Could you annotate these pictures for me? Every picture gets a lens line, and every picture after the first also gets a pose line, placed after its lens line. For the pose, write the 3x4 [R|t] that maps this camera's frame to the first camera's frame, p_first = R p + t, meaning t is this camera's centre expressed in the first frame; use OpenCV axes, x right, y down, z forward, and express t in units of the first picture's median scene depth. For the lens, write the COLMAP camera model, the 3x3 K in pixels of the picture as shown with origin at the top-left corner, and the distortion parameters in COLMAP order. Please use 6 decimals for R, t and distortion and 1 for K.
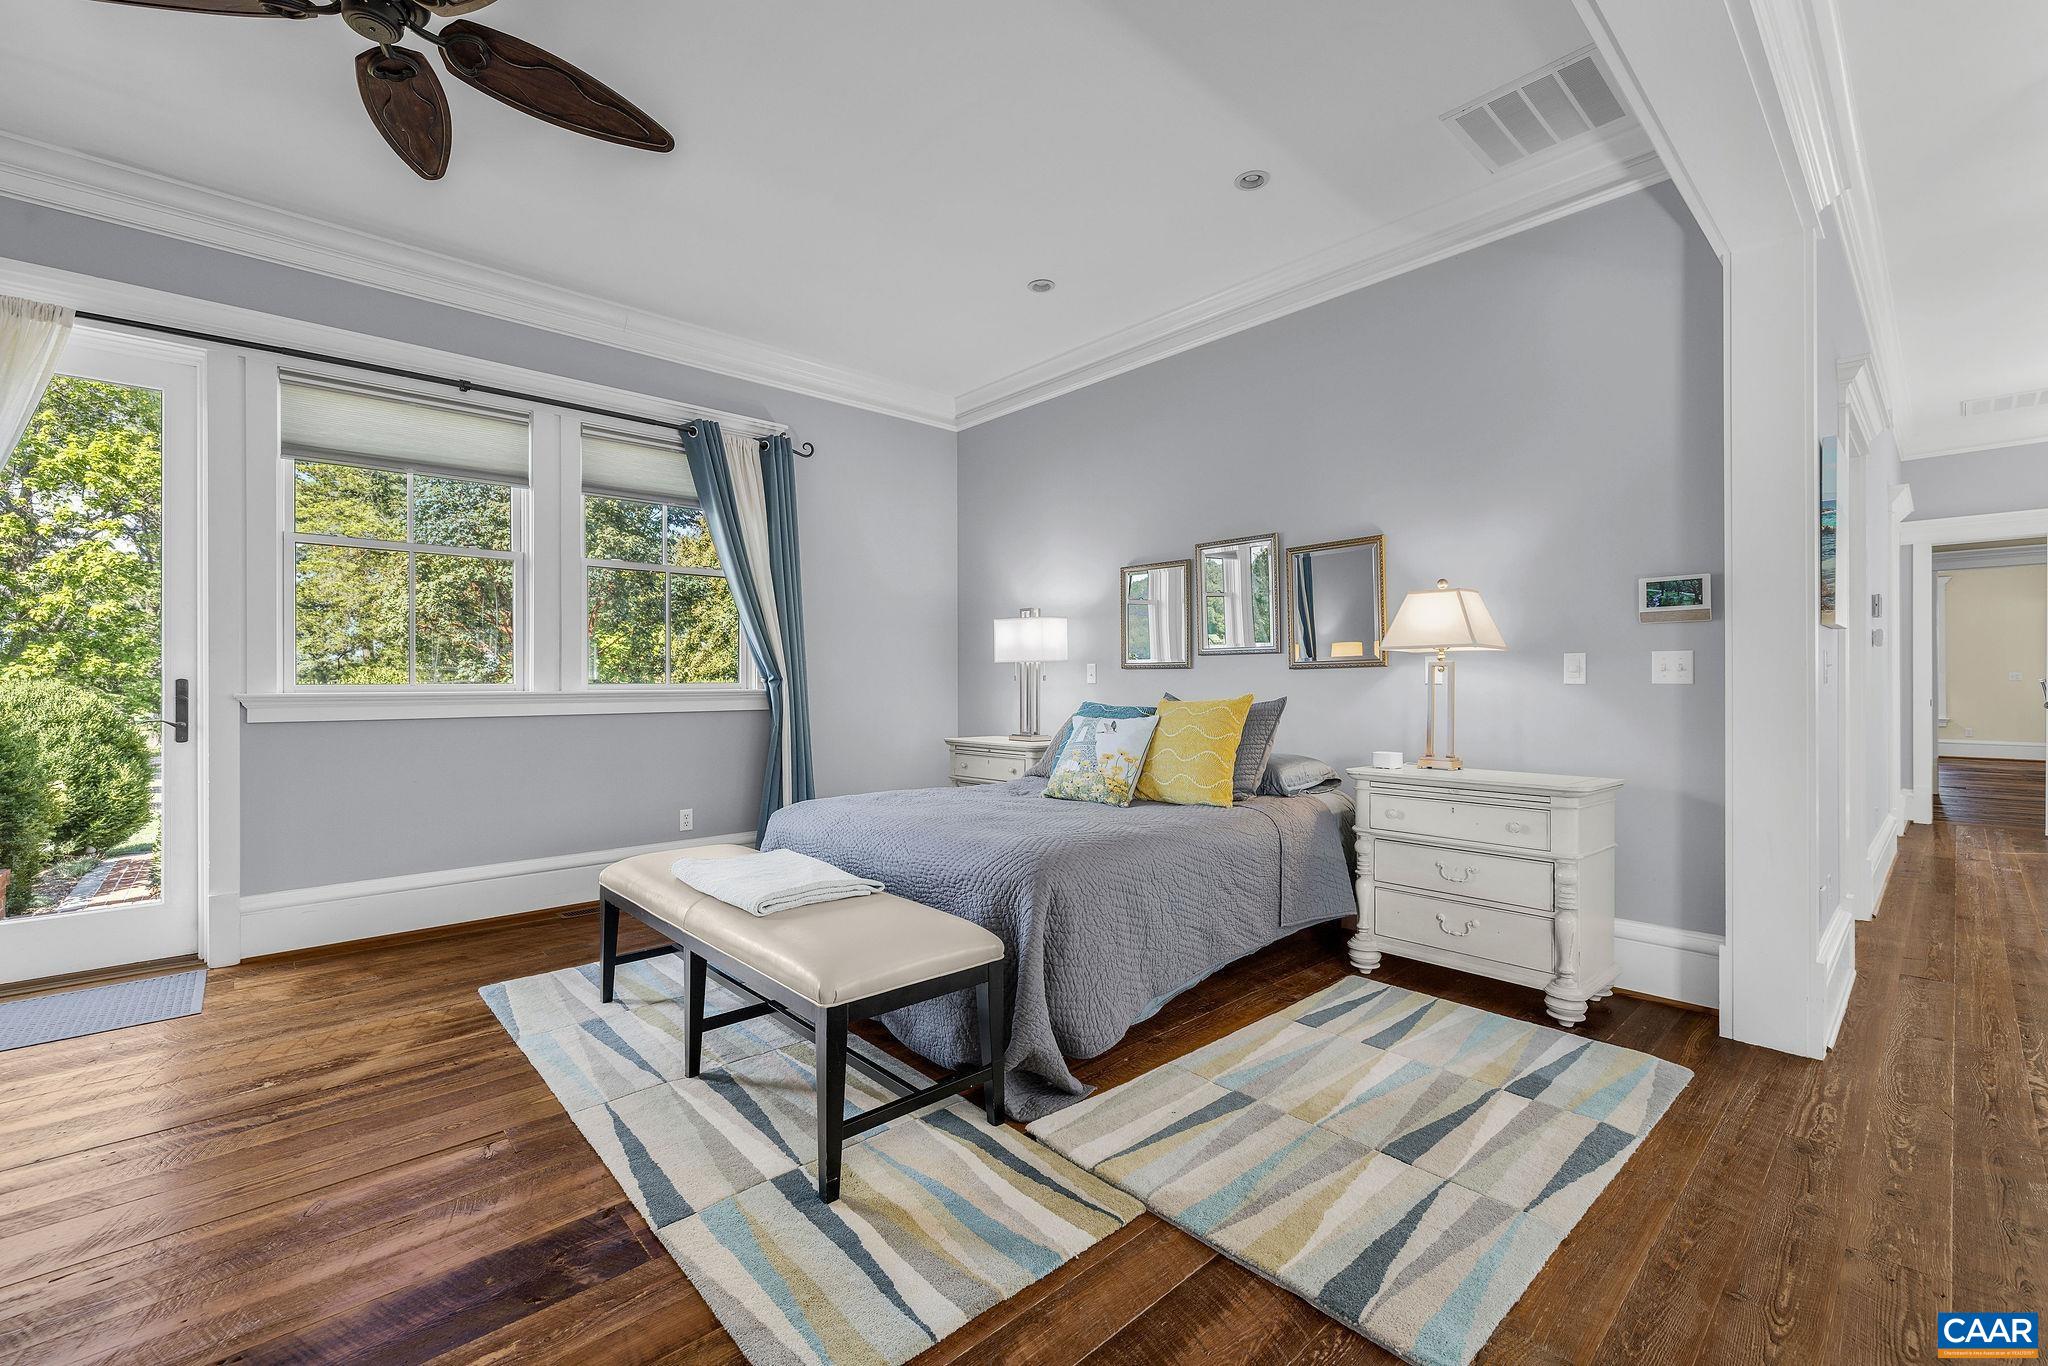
lens RADIAL K [[864.6, 0, 1018.9], [0, 864.6, 678.9], [0, 0, 1]] dist [0.001242, 0.000460]
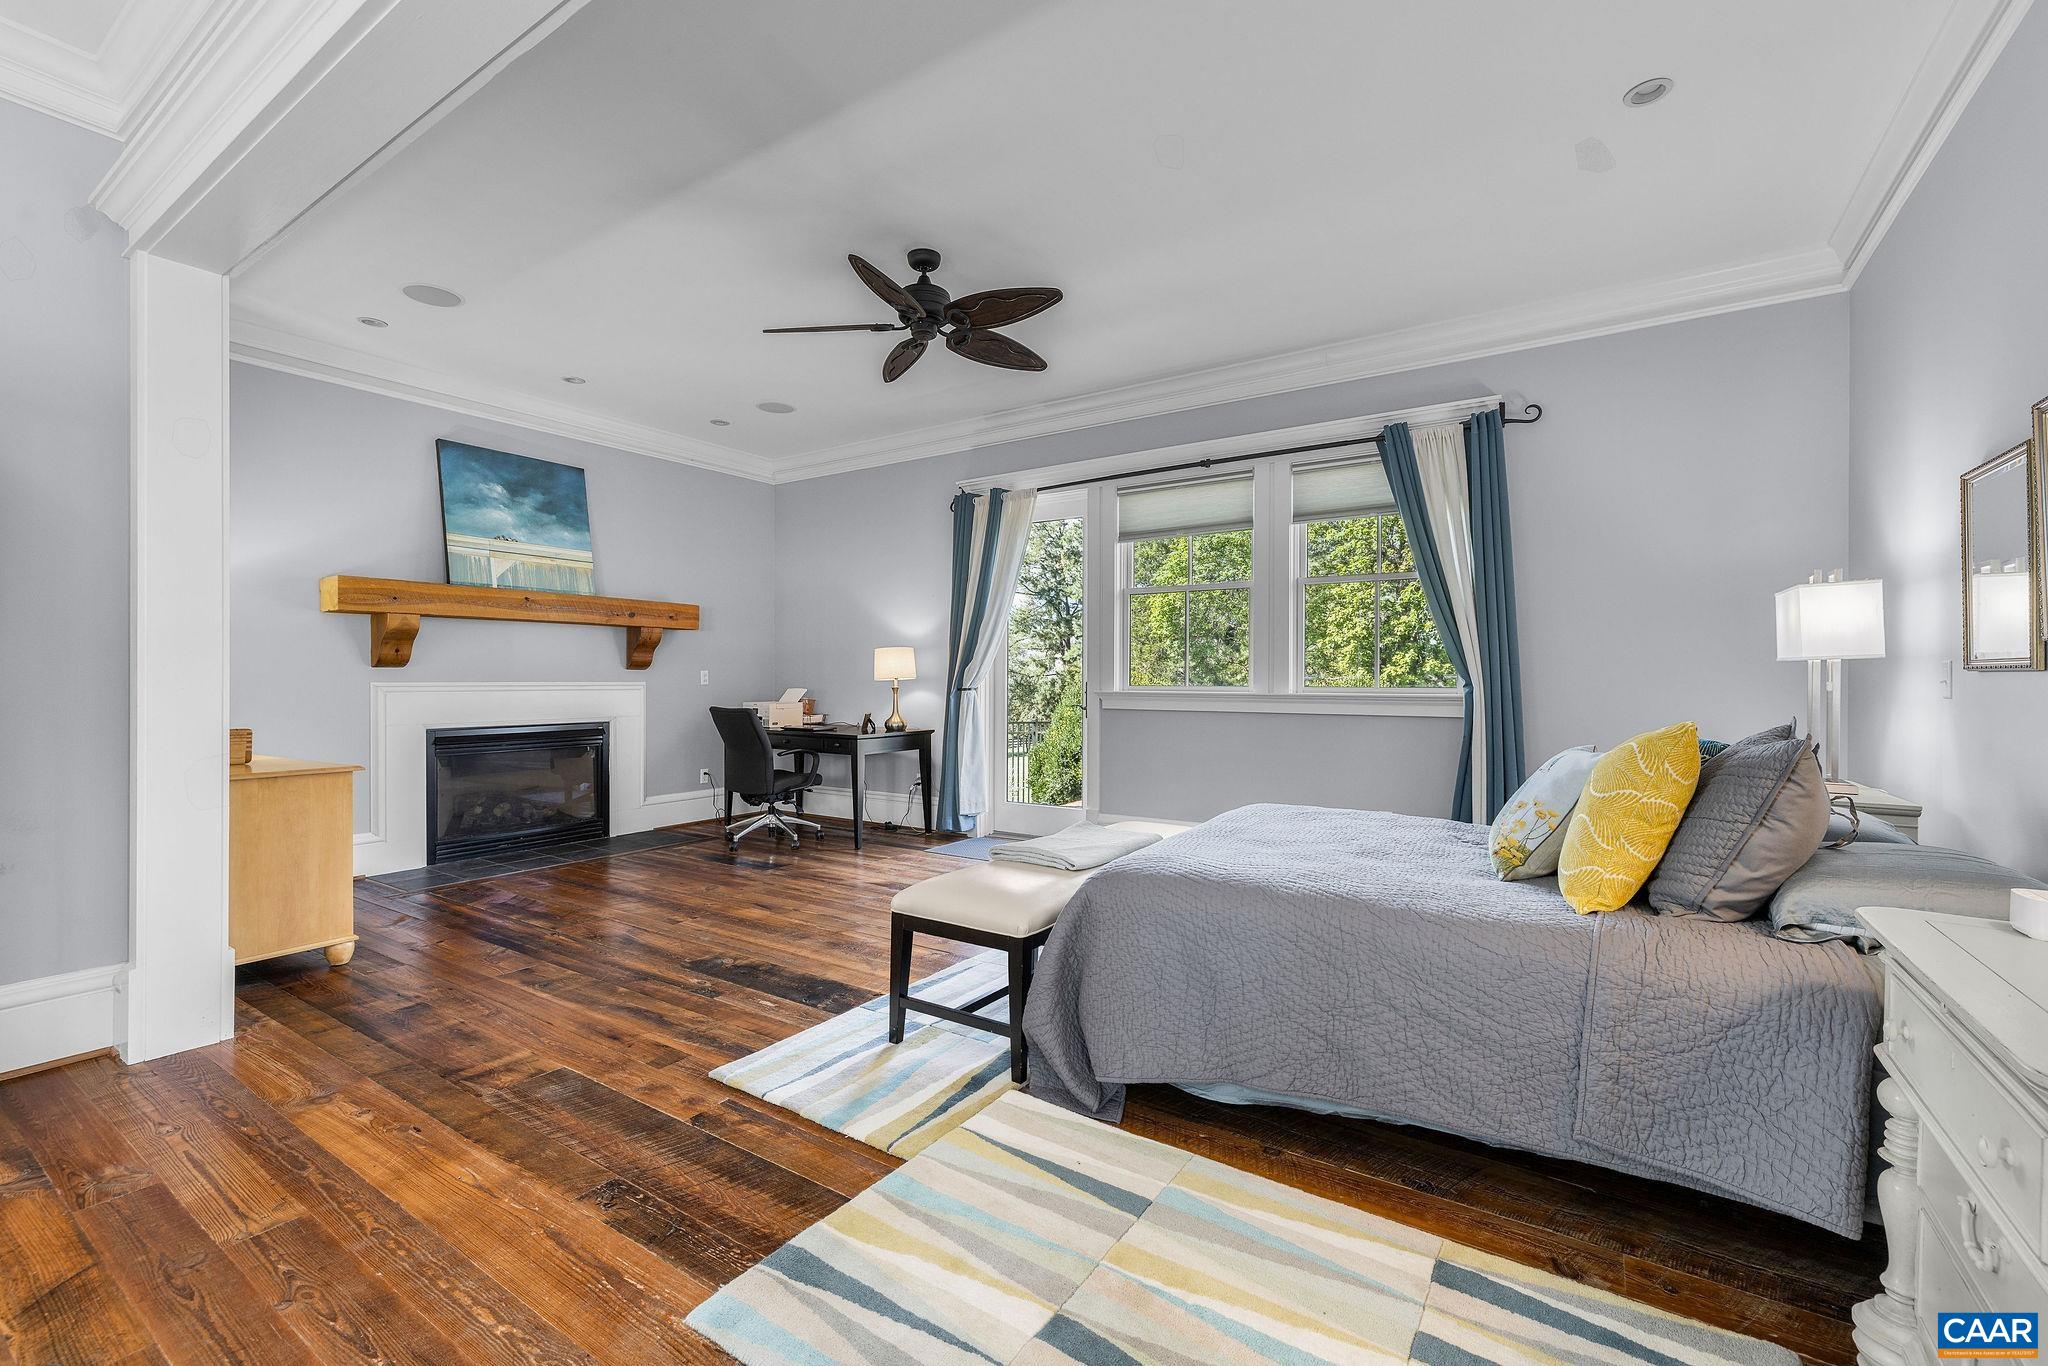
lens RADIAL K [[864.6, 0, 1020.0], [0, 864.6, 678.2], [0, 0, 1]] dist [0.001242, 0.000460]
pose [[0.238140, 0.003921, -0.971223, 0.657152], [-0.000700, 0.999992, 0.003866, -0.012575], [0.971231, -0.000241, 0.238141, 0.445533]]
